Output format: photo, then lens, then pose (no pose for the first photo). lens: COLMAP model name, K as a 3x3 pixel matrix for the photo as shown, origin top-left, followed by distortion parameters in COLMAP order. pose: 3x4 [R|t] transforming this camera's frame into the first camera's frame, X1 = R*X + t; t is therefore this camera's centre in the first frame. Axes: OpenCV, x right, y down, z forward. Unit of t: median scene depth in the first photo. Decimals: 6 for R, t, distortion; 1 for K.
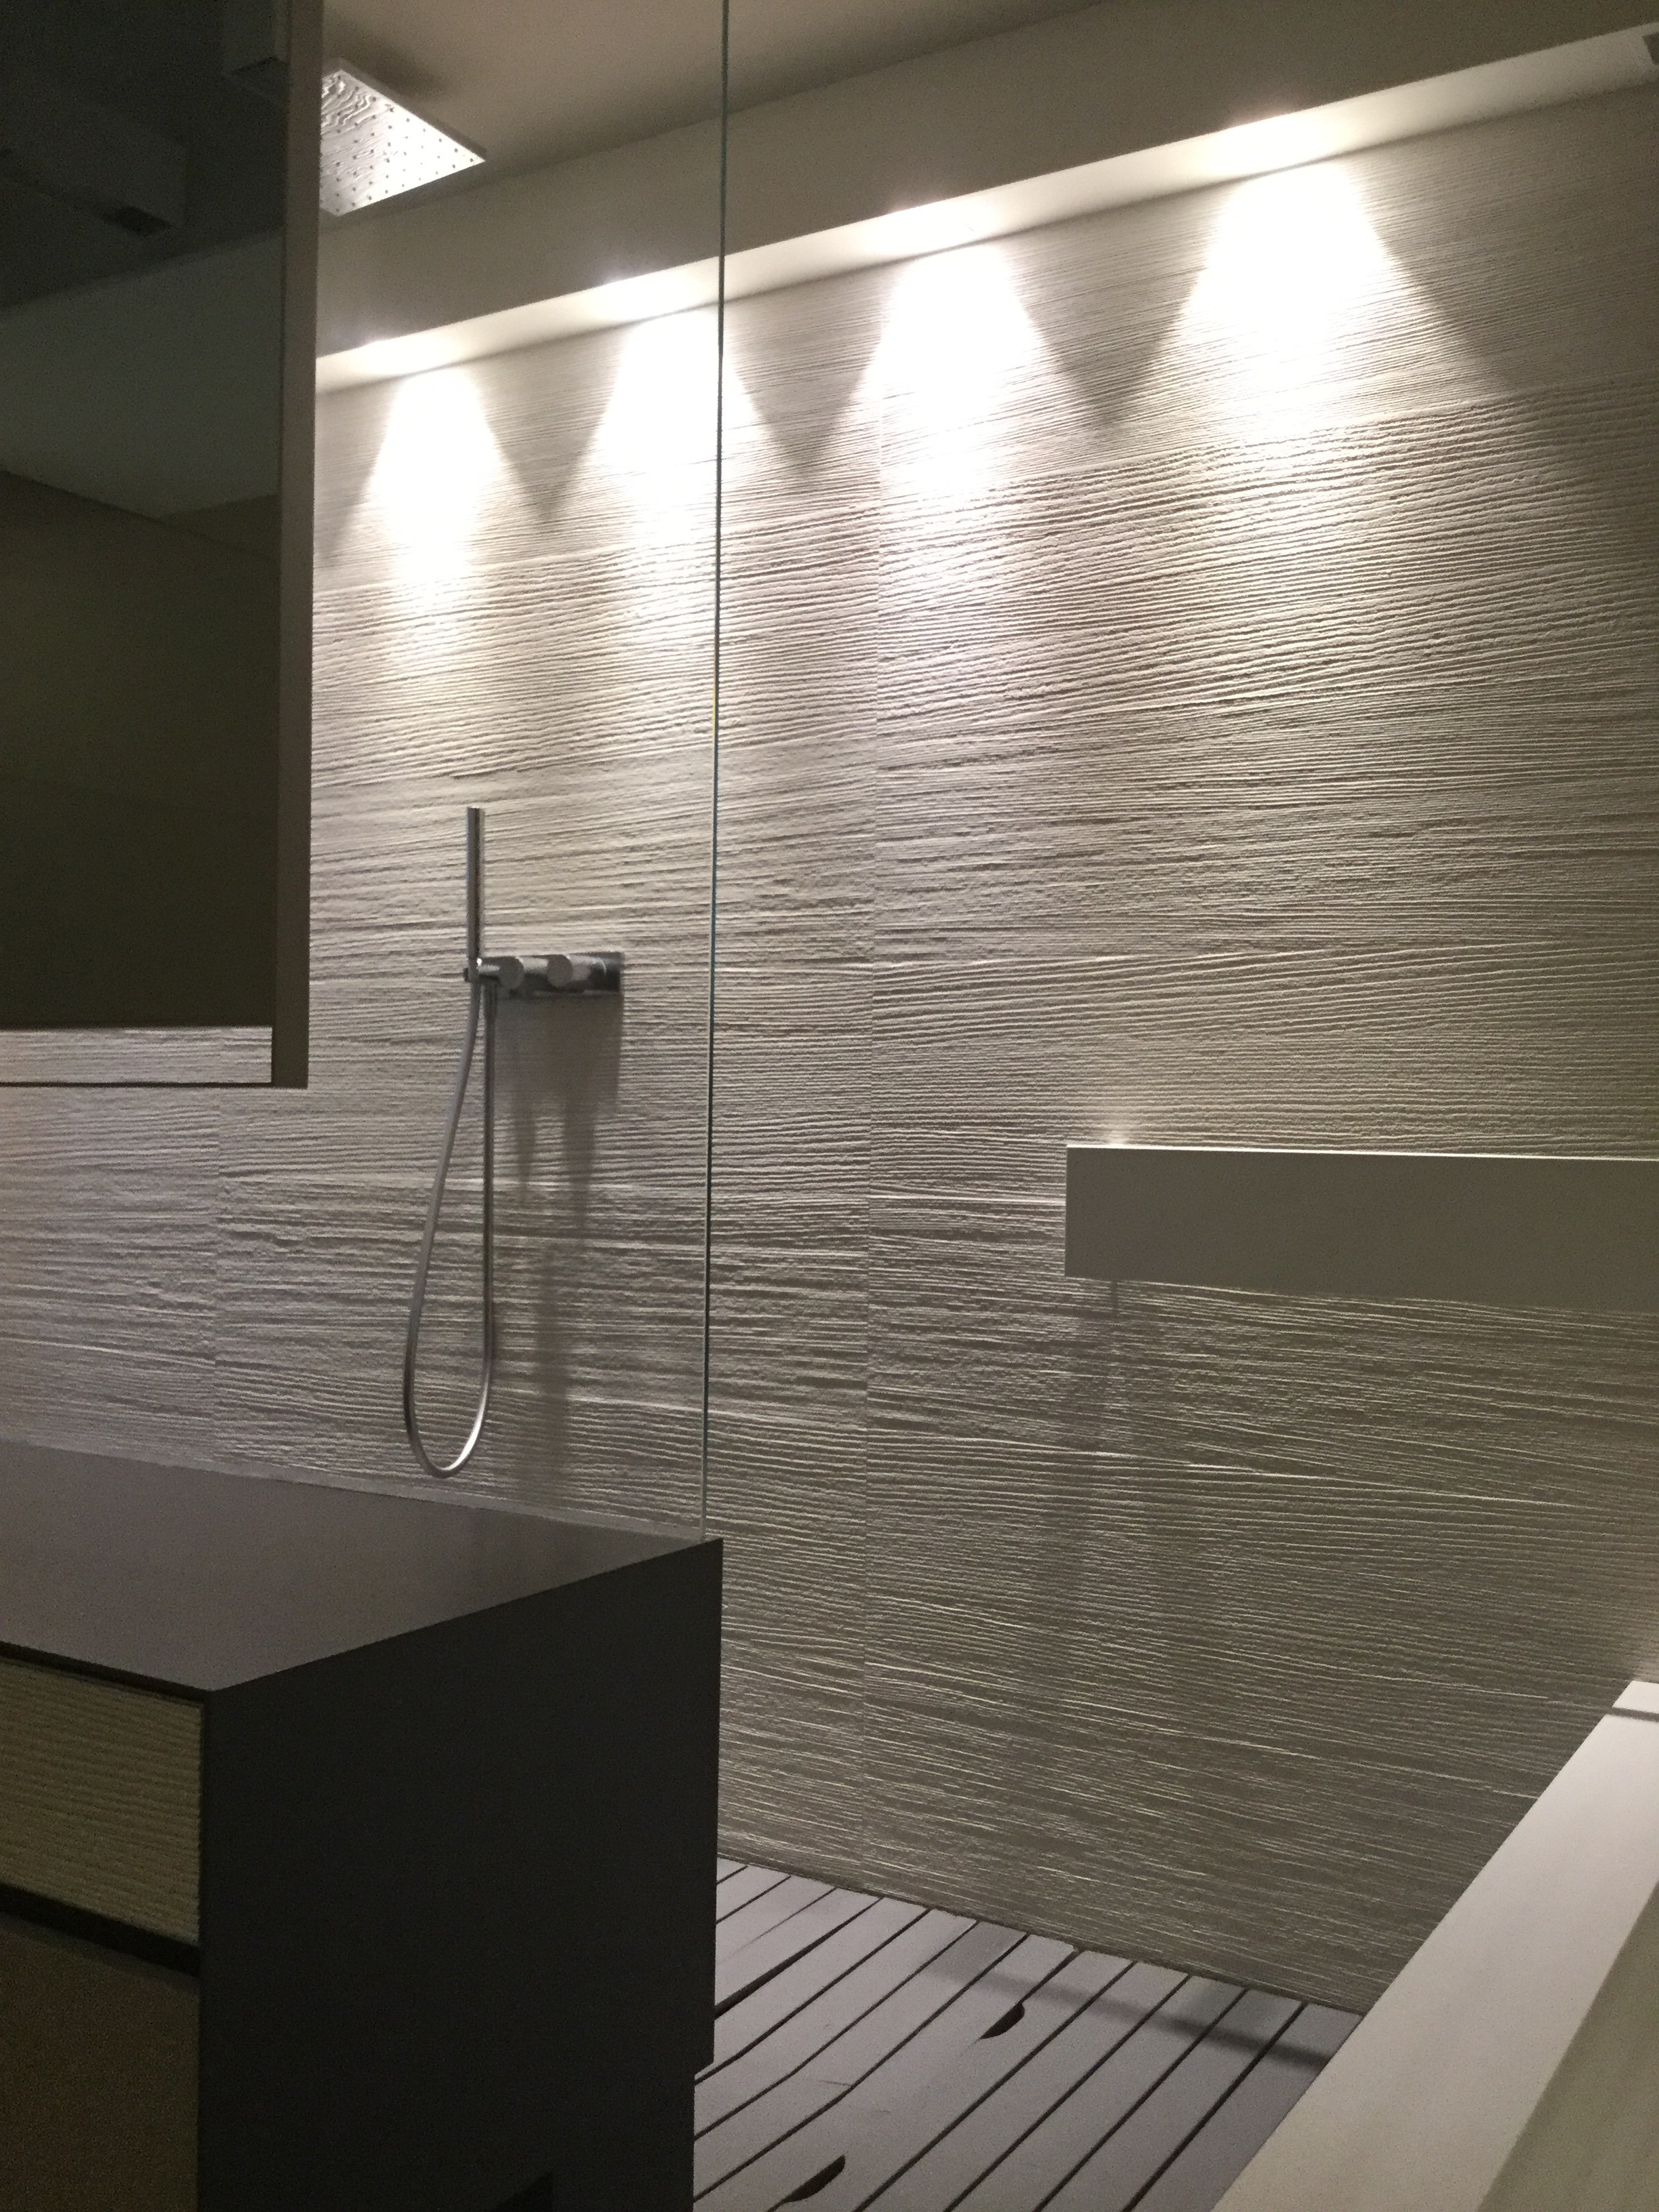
lens RADIAL K [[2030.0, 0, 828.4], [0, 2030.0, 1102.2], [0, 0, 1]] dist [0.029268, 0.000000]
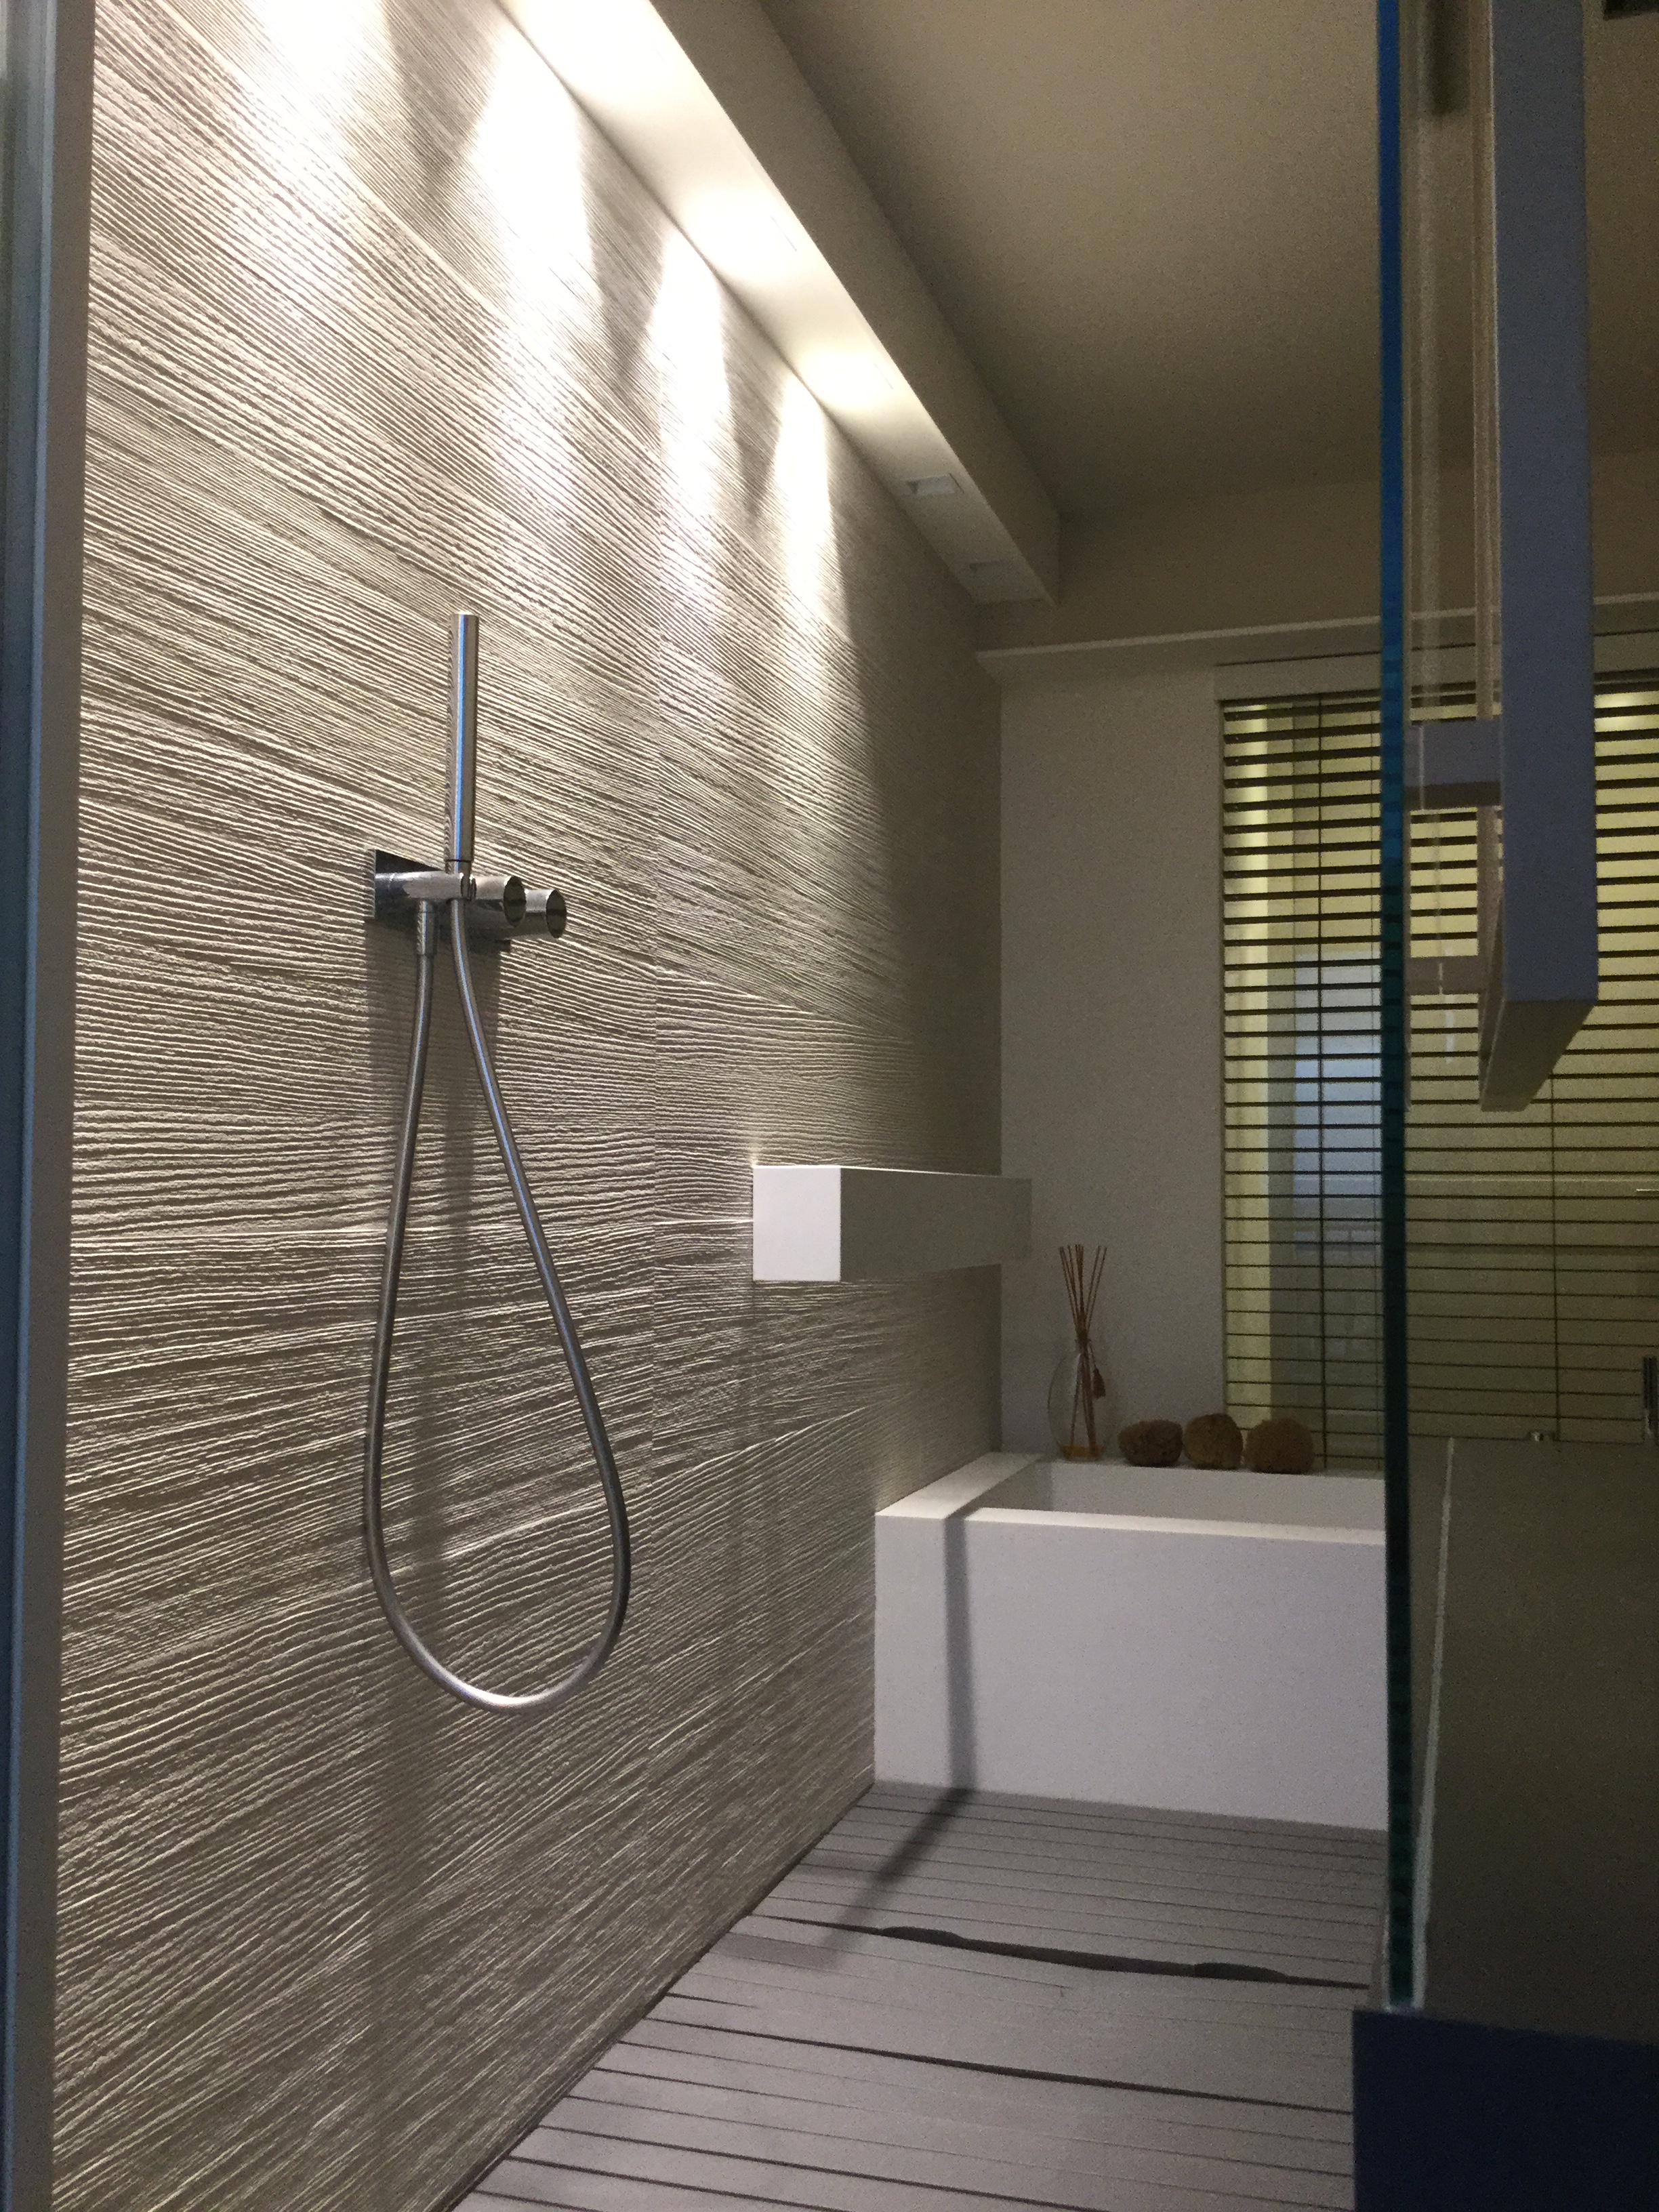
lens RADIAL K [[2030.0, 0, 829.3], [0, 2030.0, 1102.9], [0, 0, 1]] dist [0.029268, 0.000000]
pose [[-0.253694, 0.031562, 0.966769, -0.777071], [-0.014411, 0.999233, -0.036404, 0.021870], [-0.967177, -0.023167, -0.253045, 1.029313]]
